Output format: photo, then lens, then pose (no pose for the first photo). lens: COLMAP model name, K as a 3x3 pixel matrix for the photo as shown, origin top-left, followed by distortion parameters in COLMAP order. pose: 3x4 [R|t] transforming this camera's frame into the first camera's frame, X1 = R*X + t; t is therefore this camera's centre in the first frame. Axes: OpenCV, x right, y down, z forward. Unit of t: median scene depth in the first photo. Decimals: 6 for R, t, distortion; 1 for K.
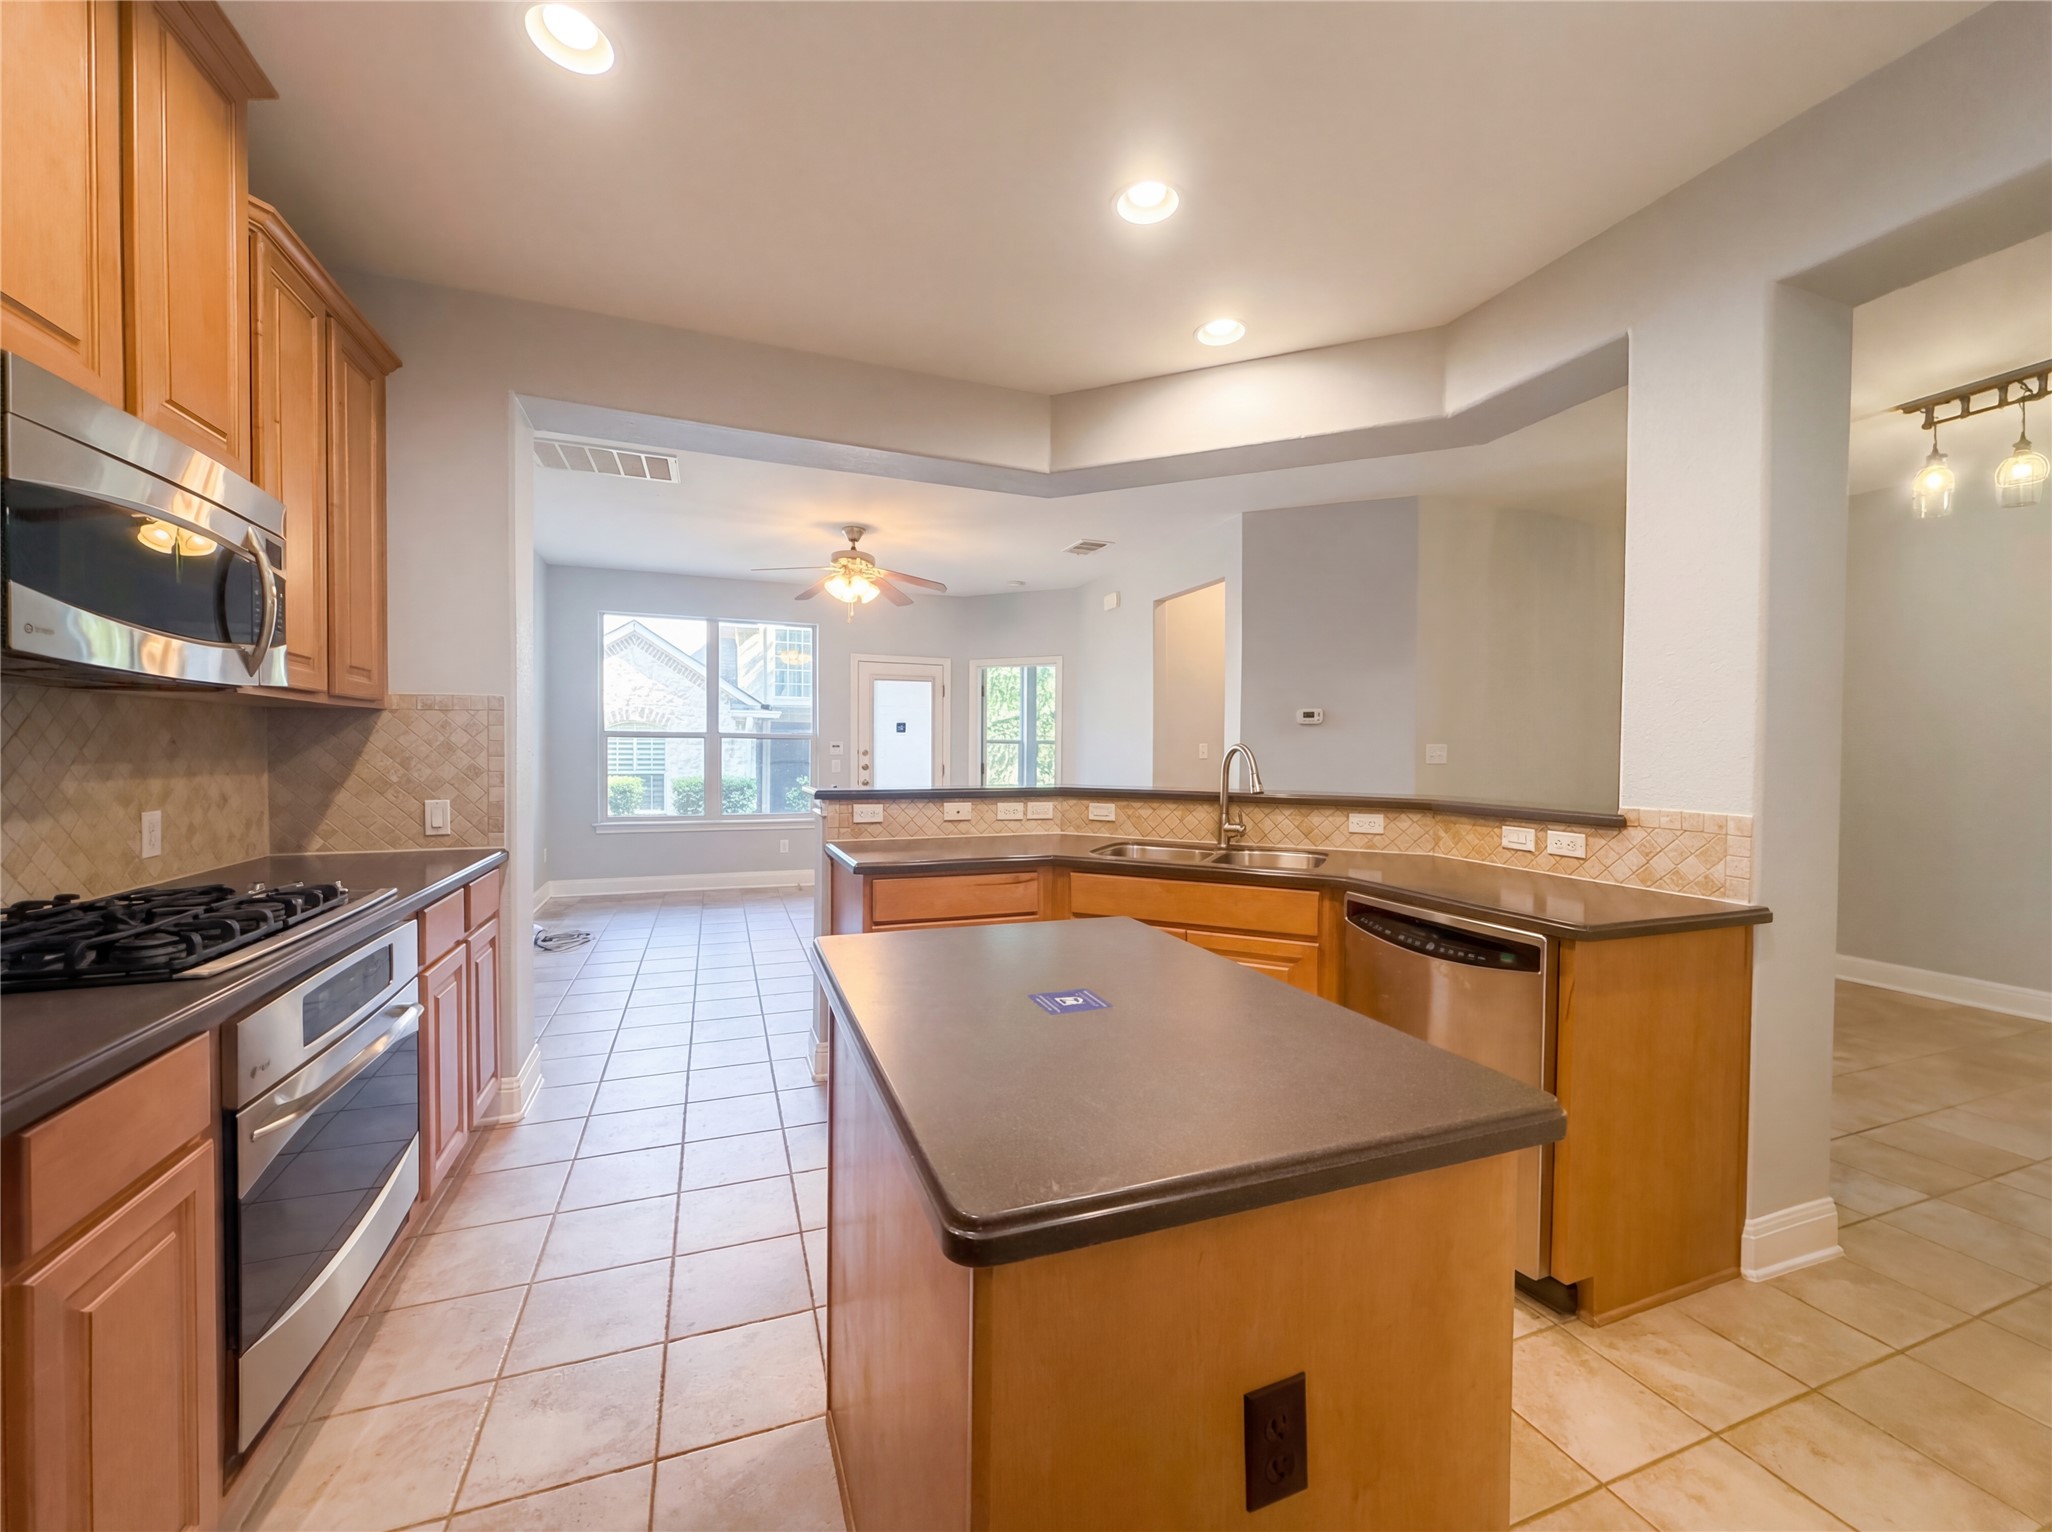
lens RADIAL K [[815.3, 0, 1025.4], [0, 815.3, 765.4], [0, 0, 1]] dist [-0.001486, -0.000107]
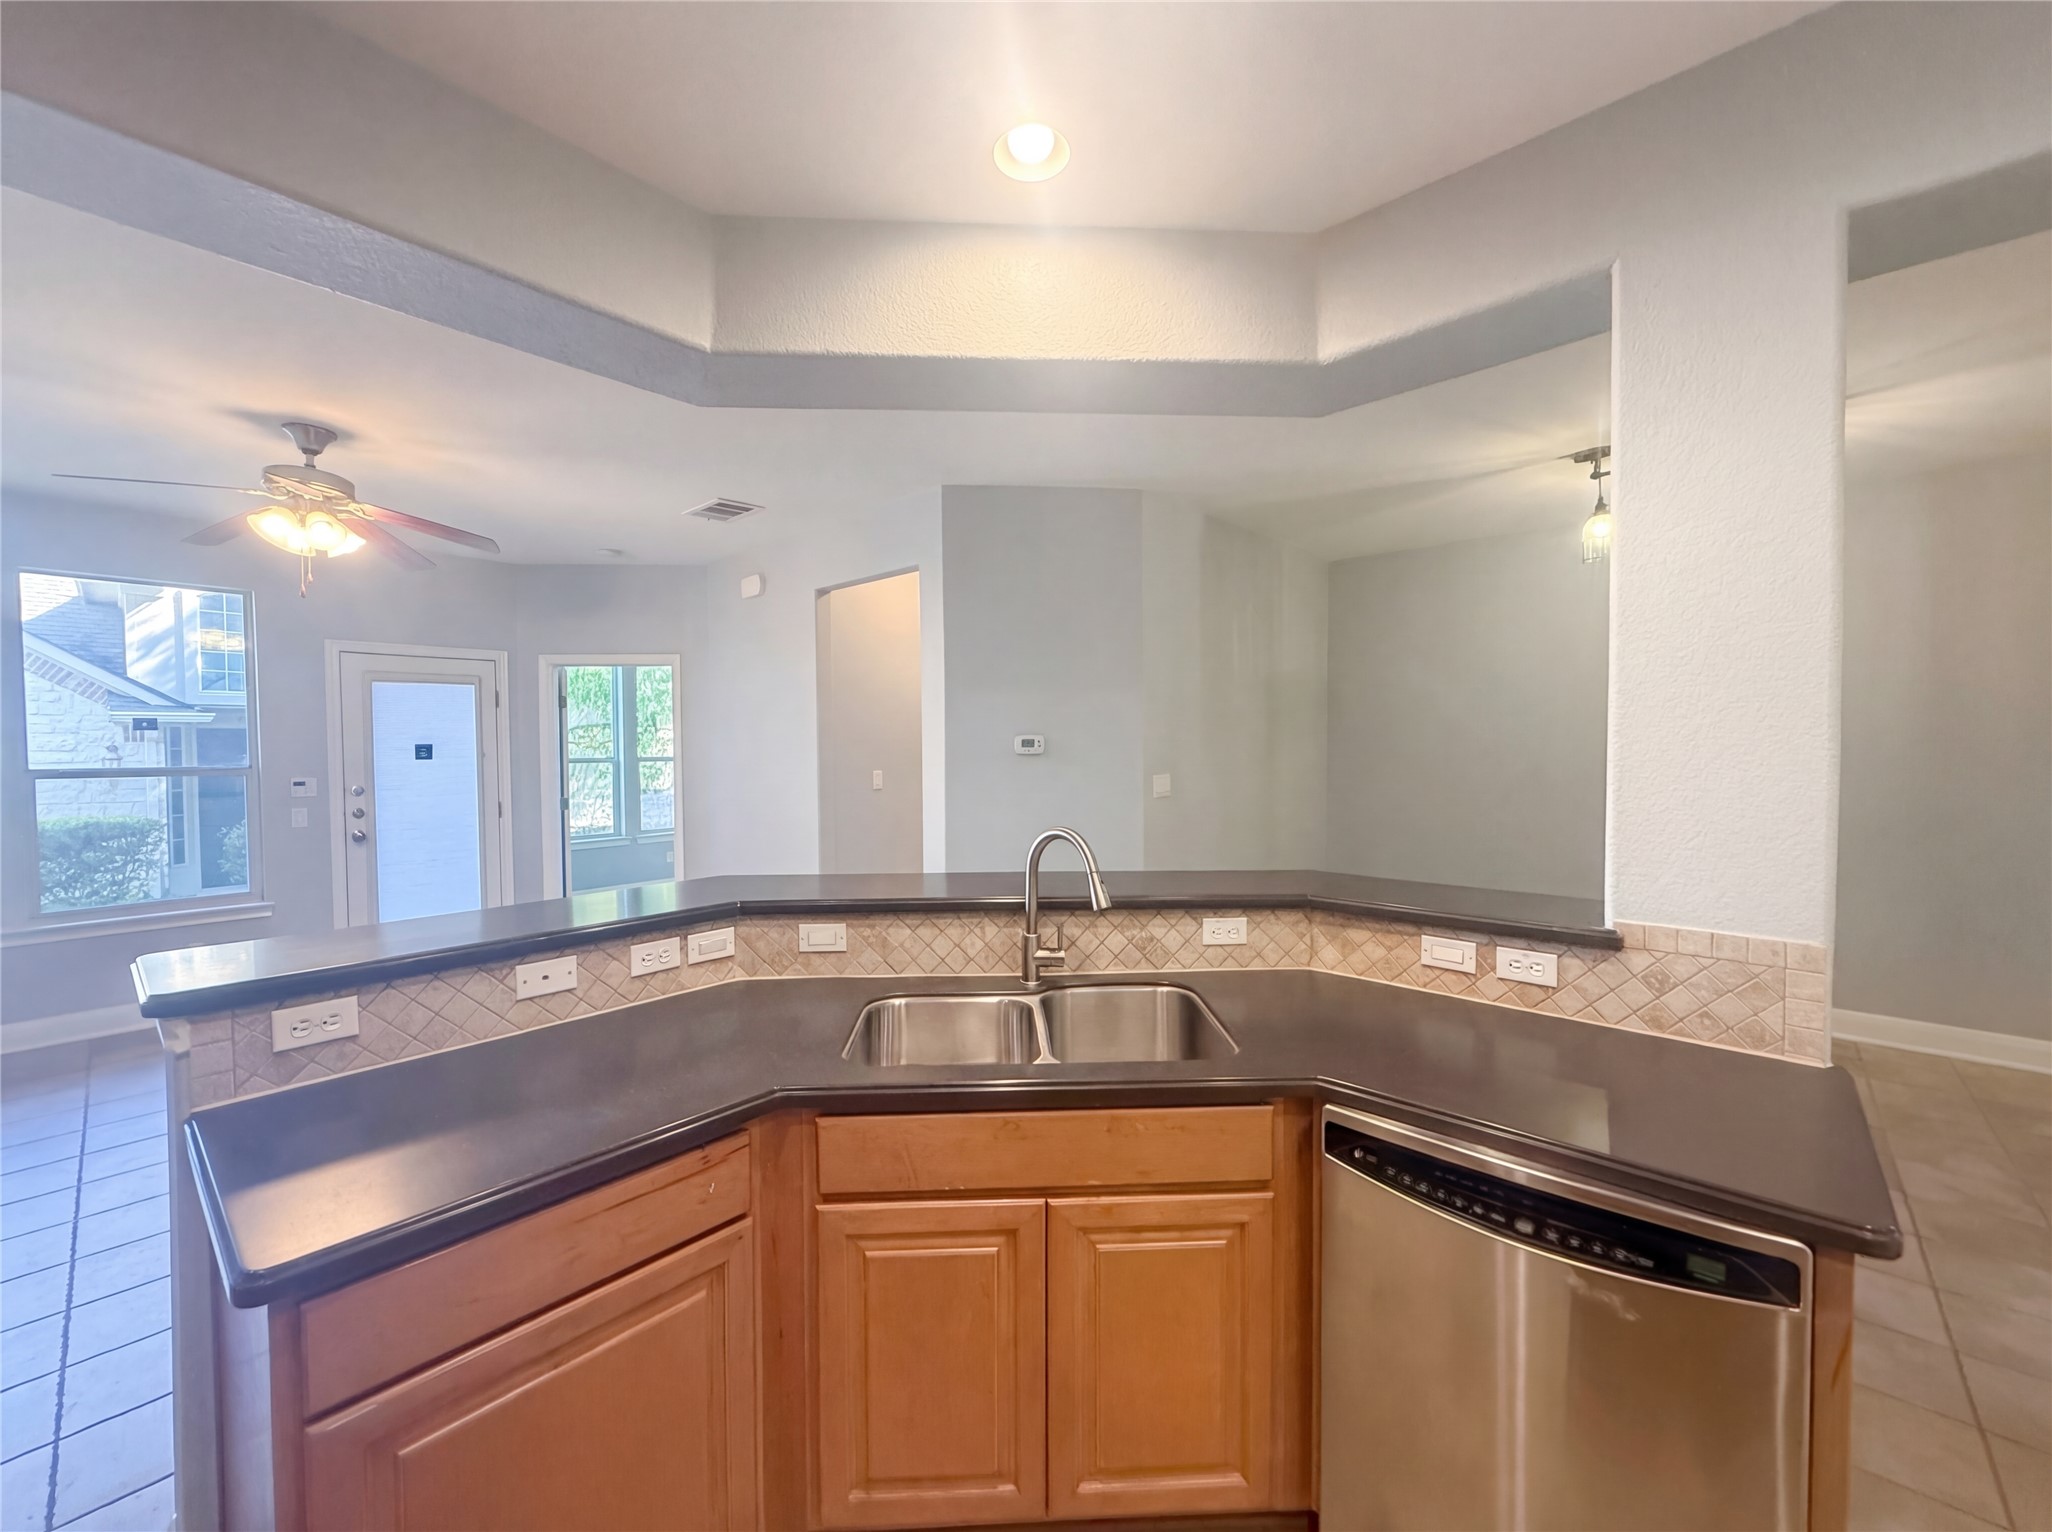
lens RADIAL K [[815.3, 0, 1025.4], [0, 815.3, 765.4], [0, 0, 1]] dist [-0.001486, -0.000107]
pose [[0.888347, -0.027420, 0.458352, -0.032330], [0.024100, 0.999624, 0.013091, -0.052874], [-0.458539, -0.000583, 0.888674, 0.285653]]
